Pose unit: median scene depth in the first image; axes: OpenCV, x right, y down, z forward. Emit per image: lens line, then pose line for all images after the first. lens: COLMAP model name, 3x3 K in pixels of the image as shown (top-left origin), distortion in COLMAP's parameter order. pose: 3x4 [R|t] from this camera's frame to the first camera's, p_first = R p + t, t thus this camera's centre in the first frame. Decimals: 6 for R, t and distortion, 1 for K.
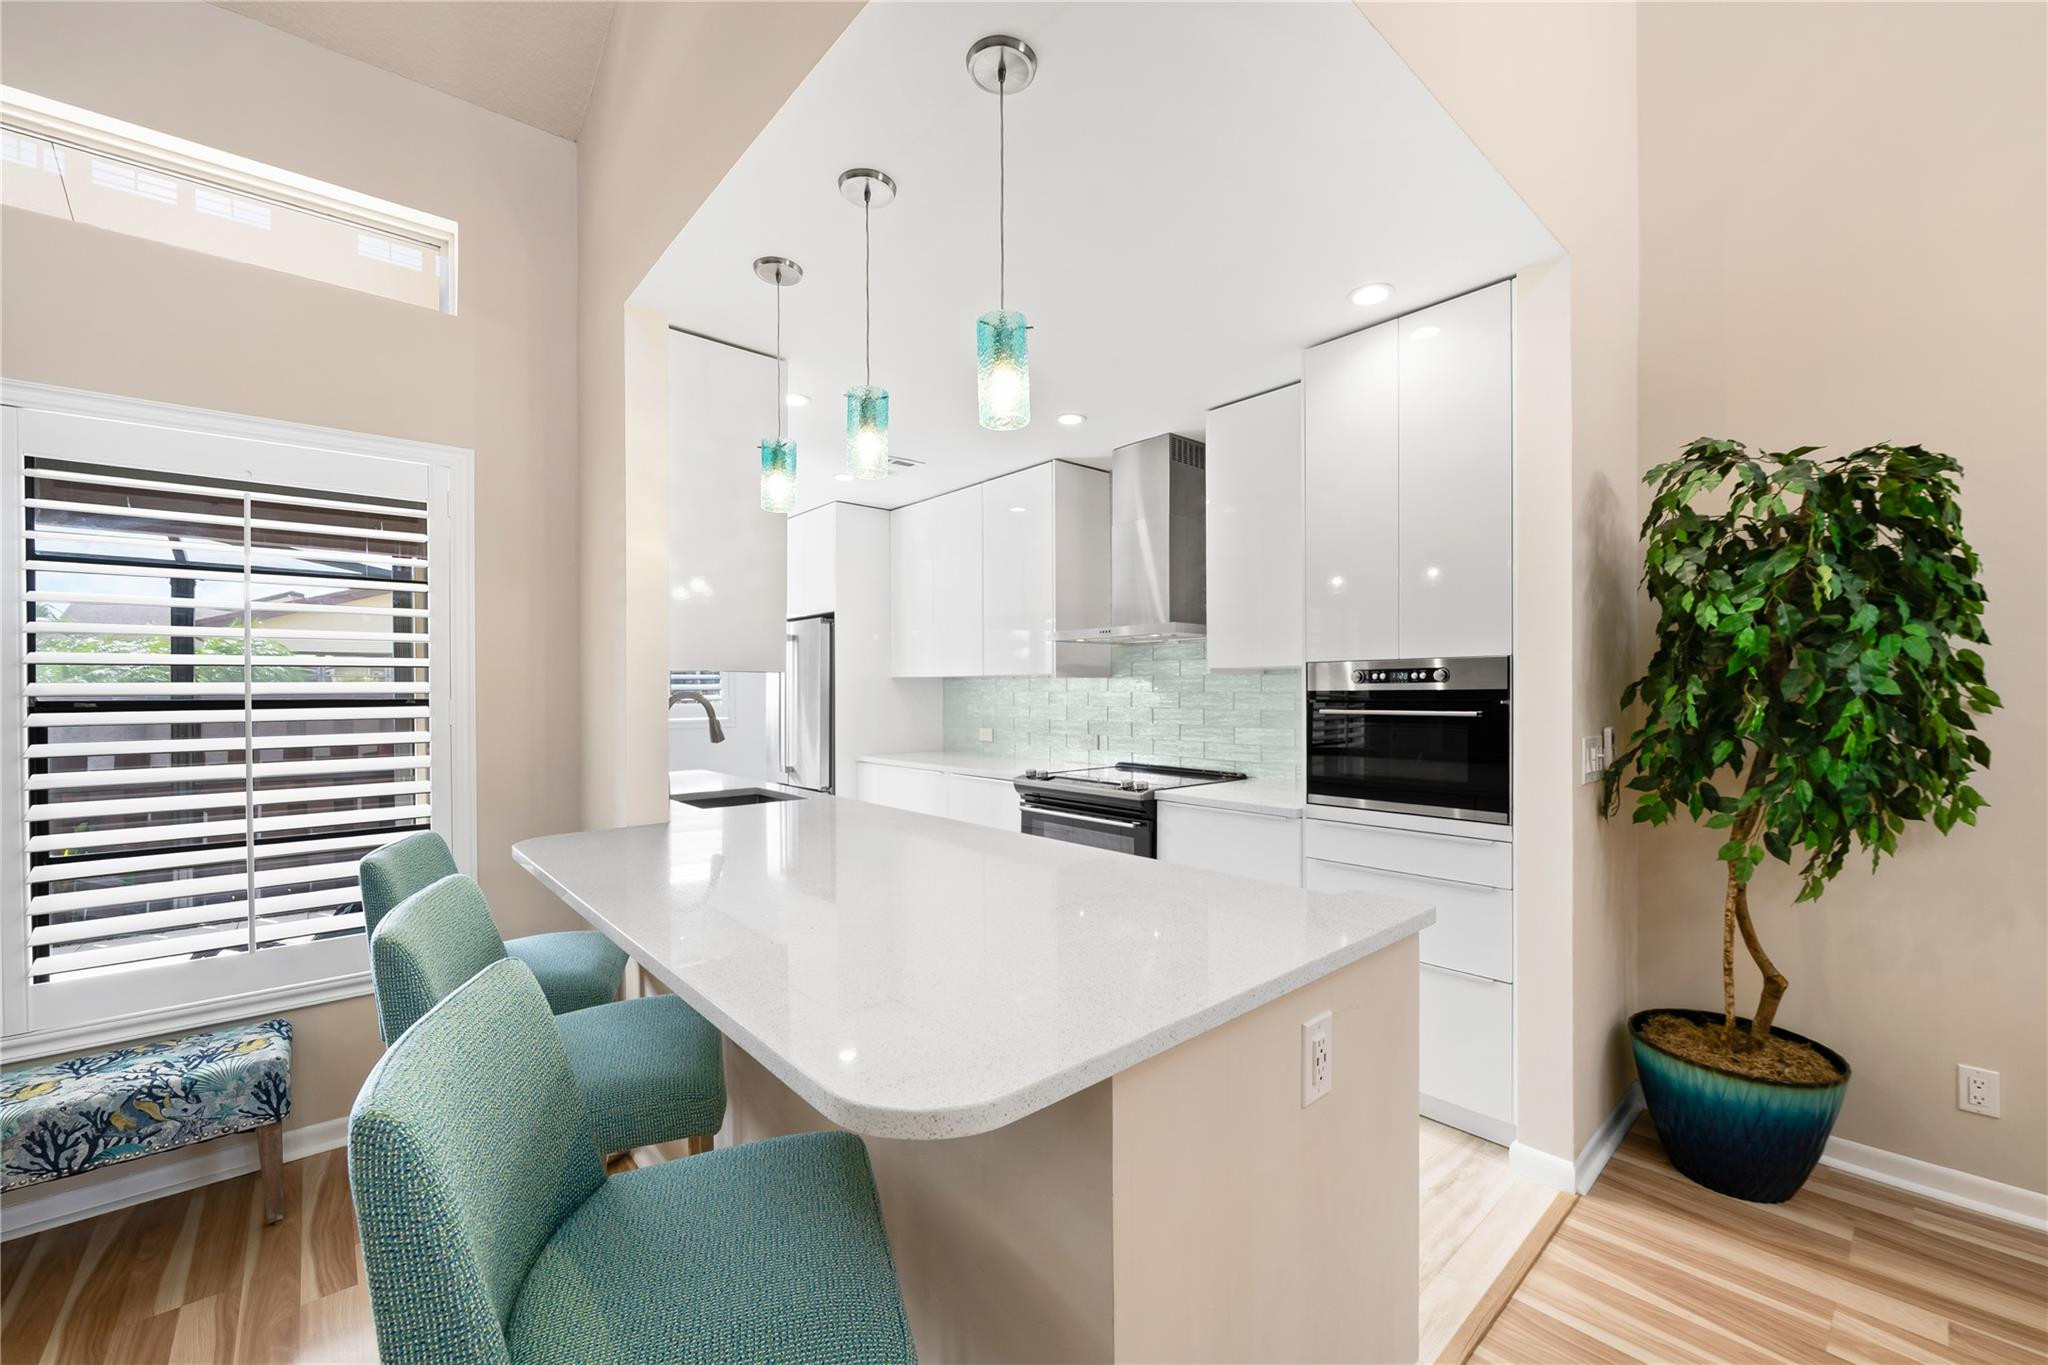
lens RADIAL K [[815.3, 0, 1031.2], [0, 815.3, 696.8], [0, 0, 1]] dist [-0.003239, -0.001001]
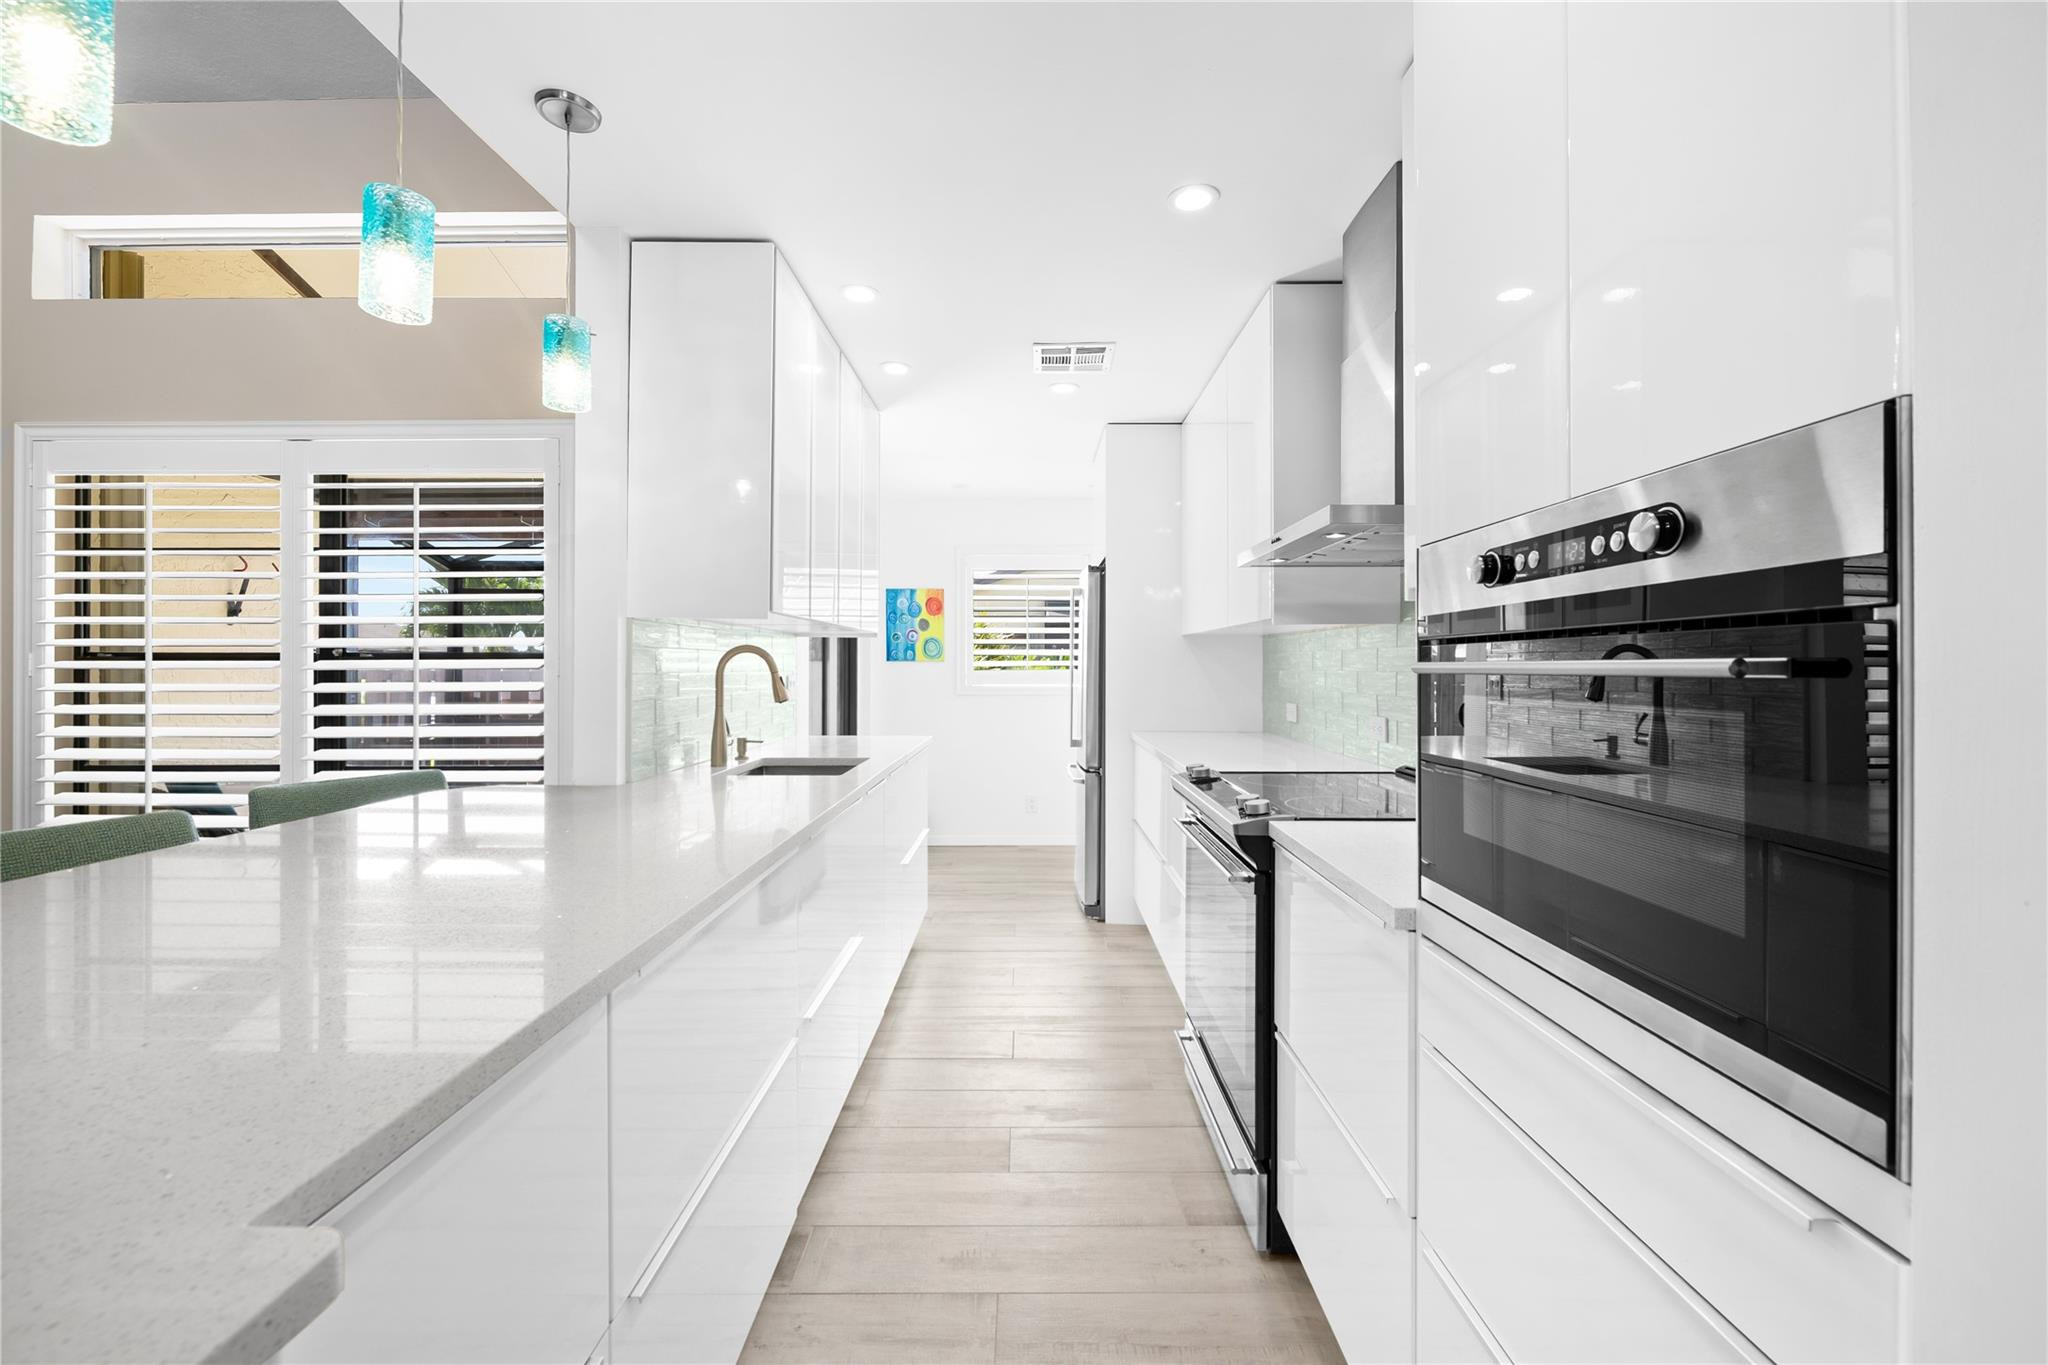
lens RADIAL K [[830.4, 0, 1035.9], [0, 830.4, 652.1], [0, 0, 1]] dist [0.001006, -0.000384]
pose [[0.747309, -0.008813, -0.664418, 0.557474], [-0.006636, 0.999763, -0.020725, 0.023507], [0.664443, 0.019897, 0.747074, 0.671623]]
